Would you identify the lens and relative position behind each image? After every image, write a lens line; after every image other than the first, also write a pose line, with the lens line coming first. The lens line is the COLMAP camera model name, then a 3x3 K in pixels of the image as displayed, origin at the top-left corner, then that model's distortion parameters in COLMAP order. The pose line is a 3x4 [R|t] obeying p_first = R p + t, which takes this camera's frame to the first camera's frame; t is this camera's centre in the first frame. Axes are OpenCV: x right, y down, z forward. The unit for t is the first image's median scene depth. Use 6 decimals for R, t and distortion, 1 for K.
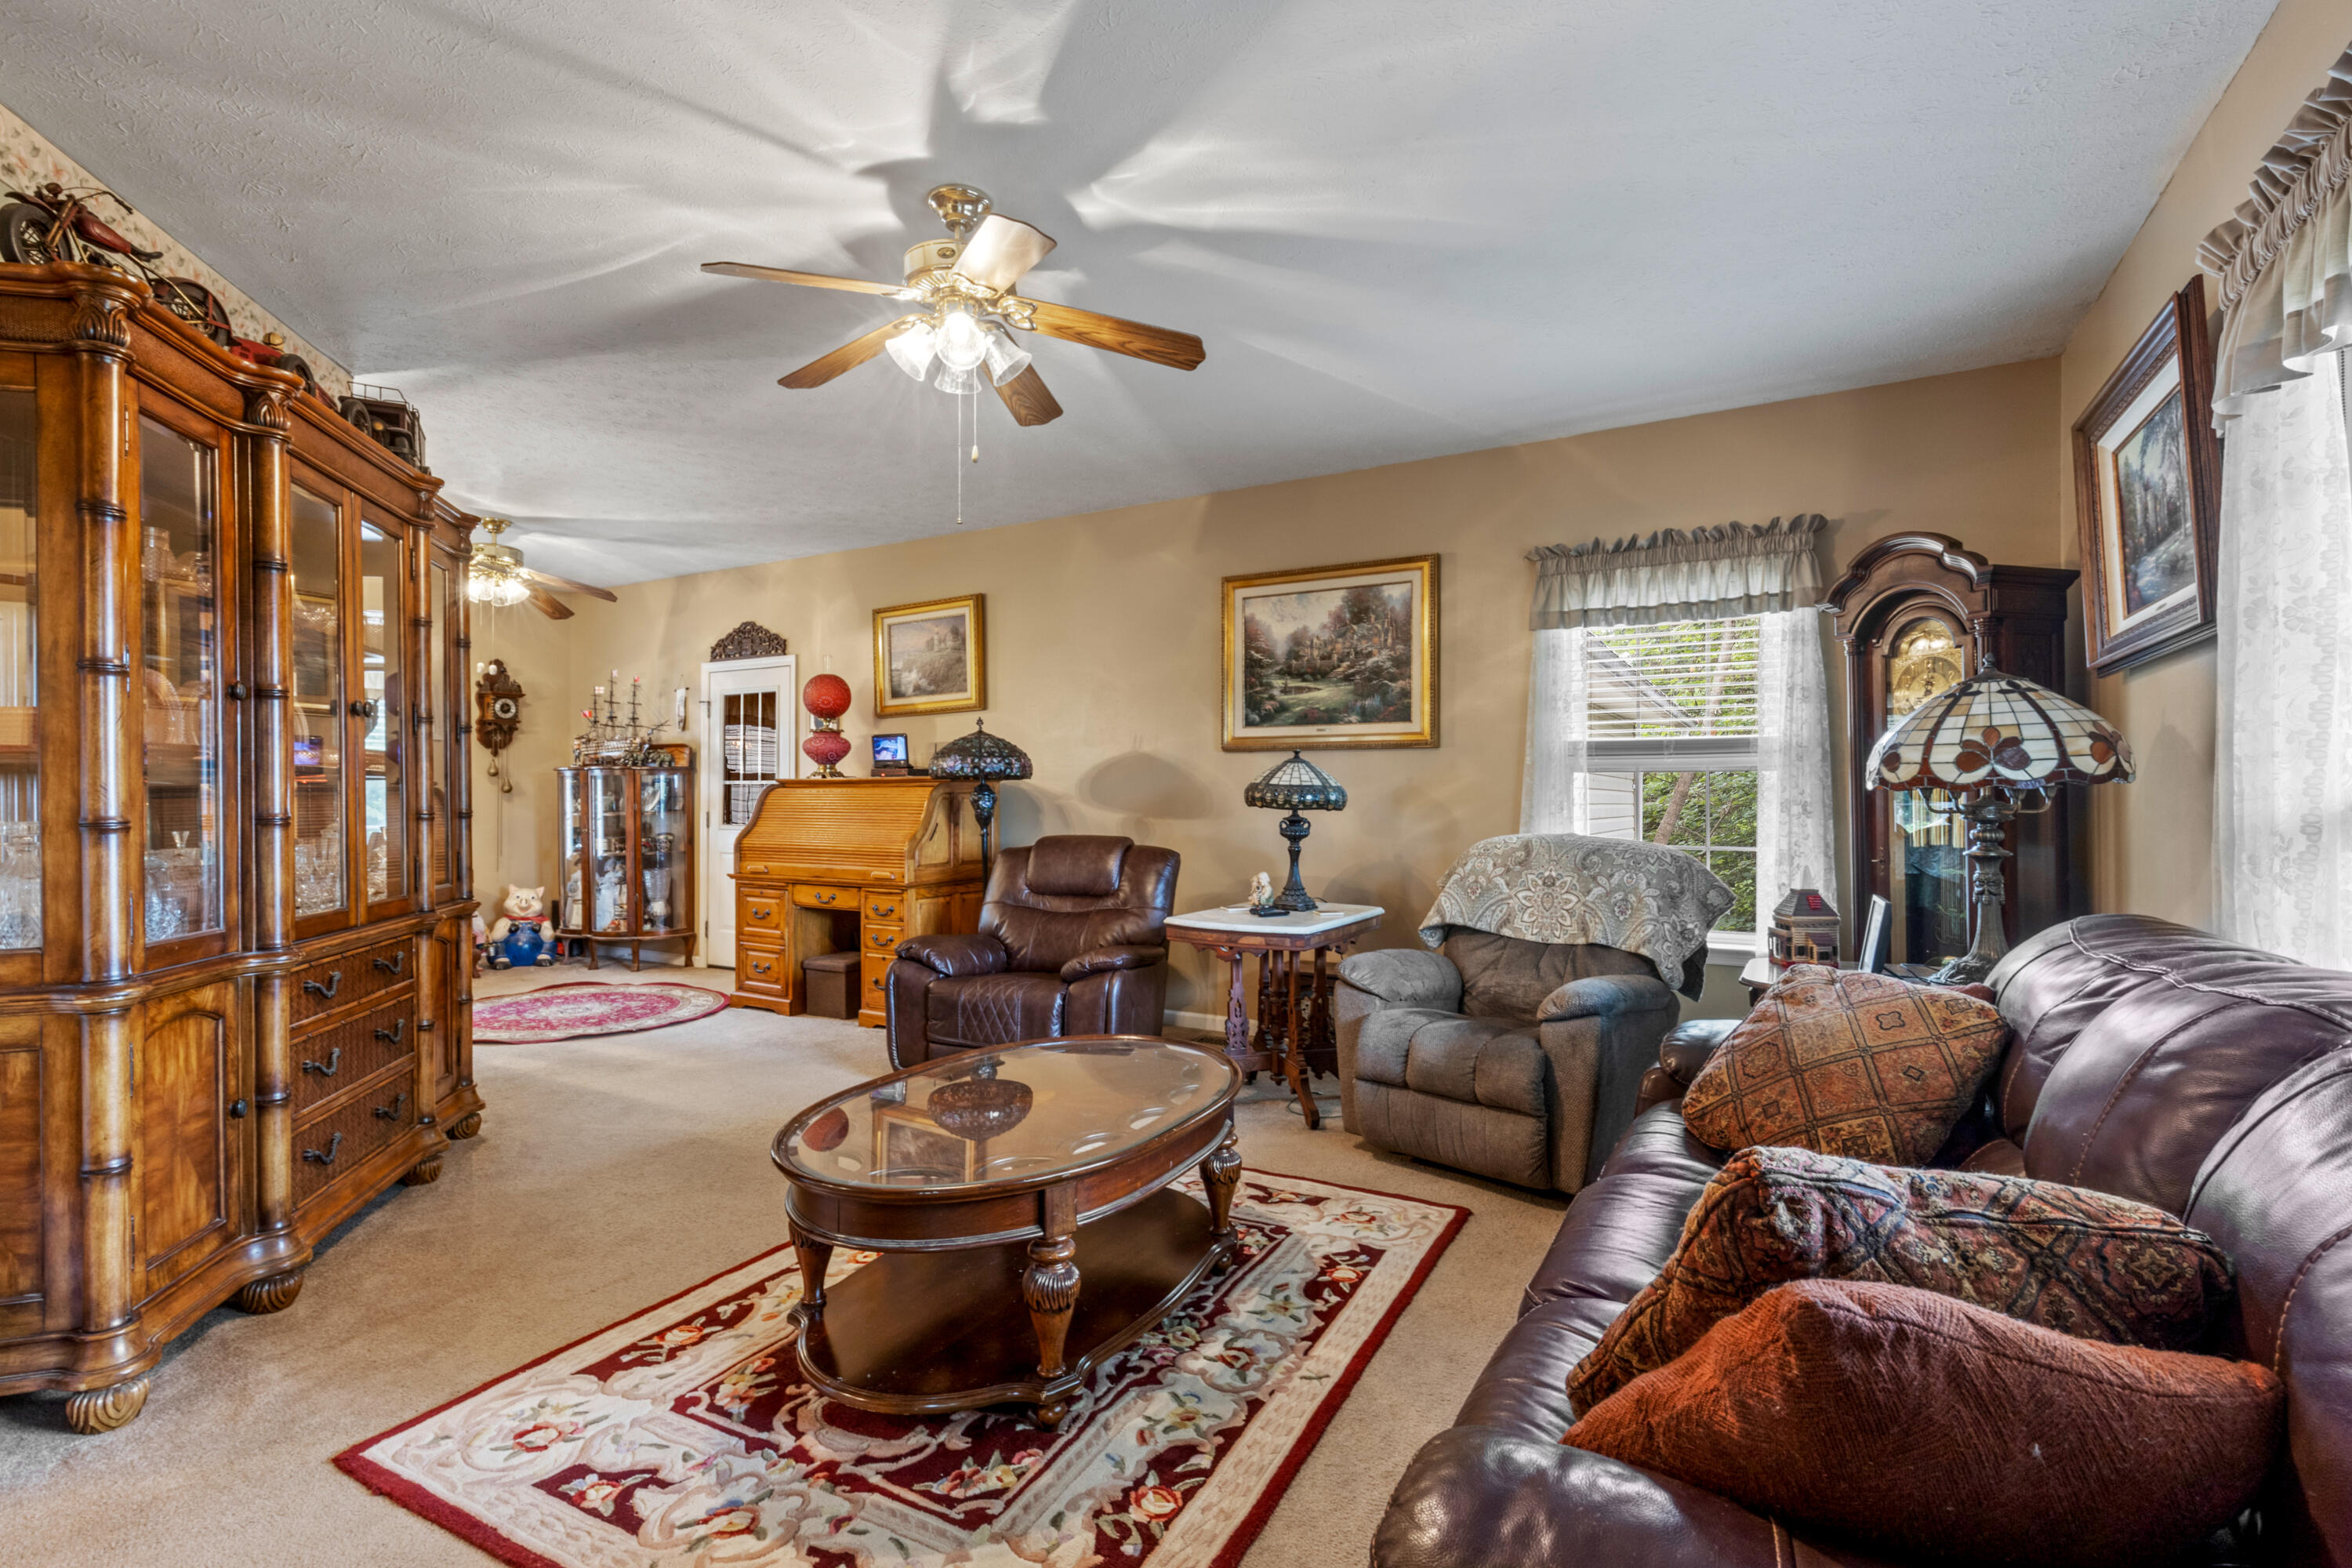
lens RADIAL K [[1068.9, 0, 1177.2], [0, 1068.9, 799.4], [0, 0, 1]] dist [0.010980, -0.000174]
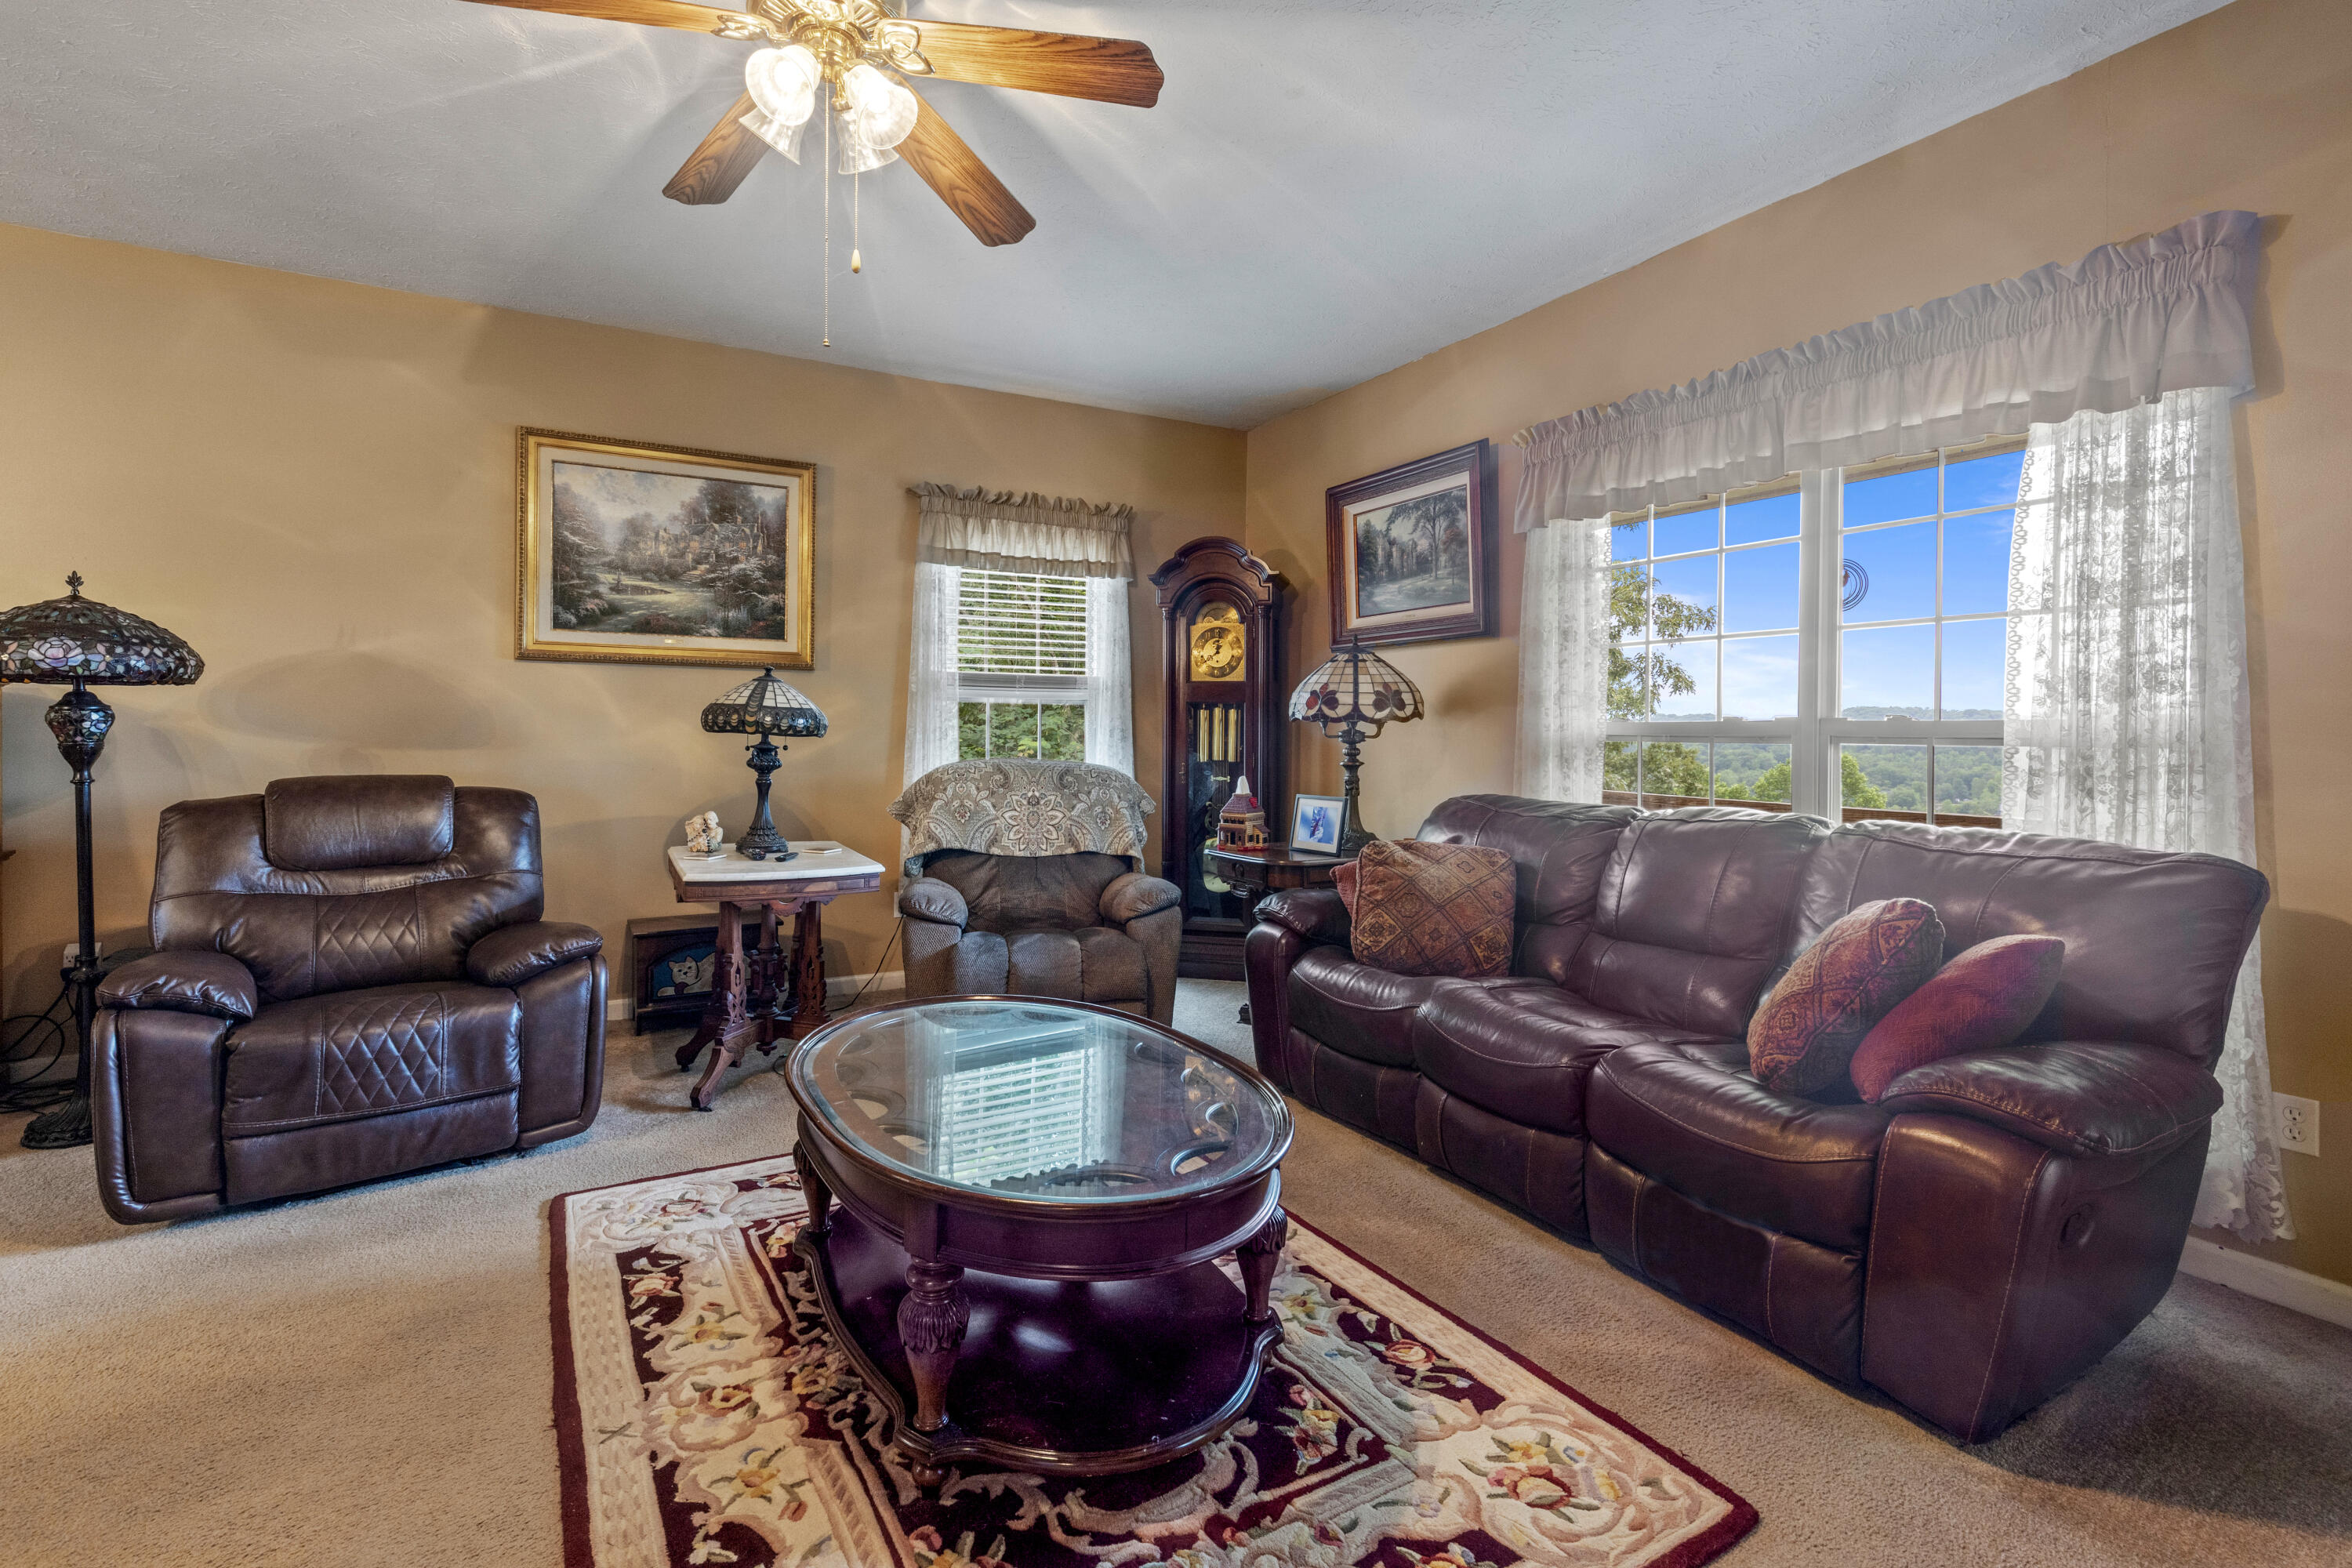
lens RADIAL K [[1101.5, 0, 1136.6], [0, 1101.5, 747.7], [0, 0, 1]] dist [0.013918, 0.000045]
pose [[0.521782, -0.010255, 0.853017, -0.518630], [-0.006632, 0.999849, 0.016077, 0.002811], [-0.853053, -0.014046, 0.521635, 0.293619]]
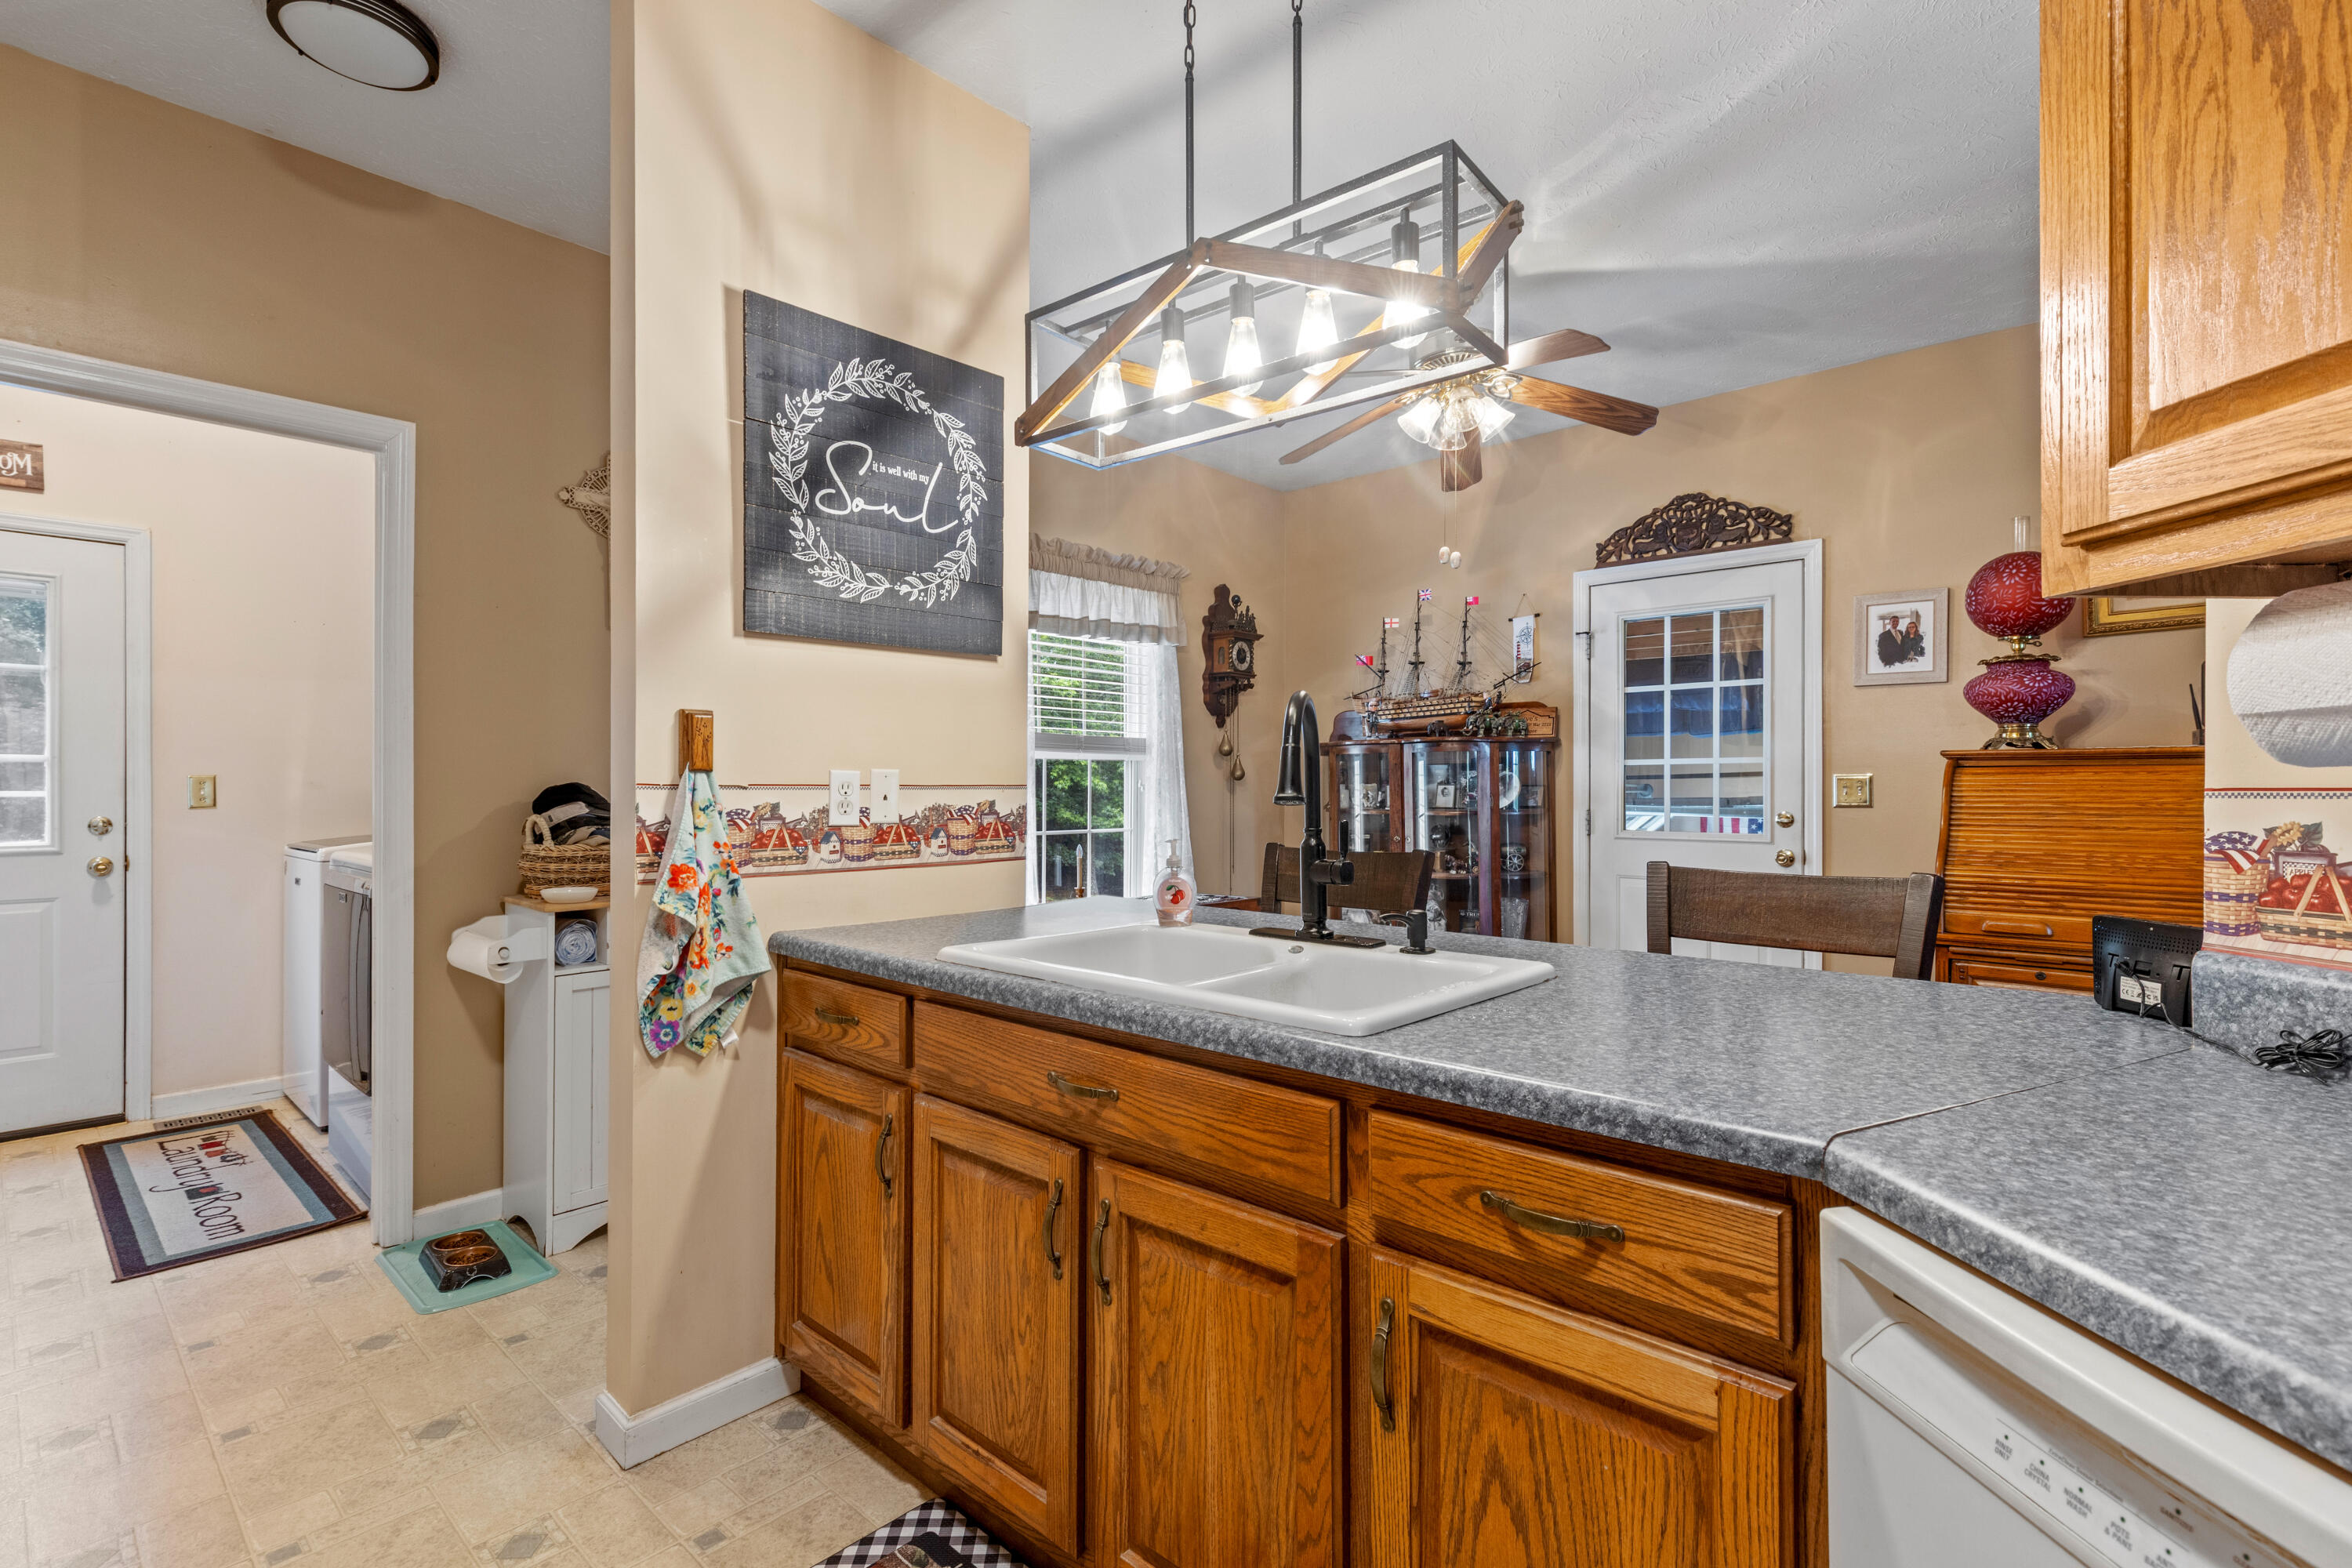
lens RADIAL K [[1076.5, 0, 1176.0], [0, 1076.5, 784.0], [0, 0, 1]] dist [0.011805, -0.000641]
pose [[0.977051, -0.000752, -0.213003, -0.967738], [-0.000557, 0.999981, -0.006084, 0.001334], [0.213003, 0.006063, 0.977033, 0.605562]]
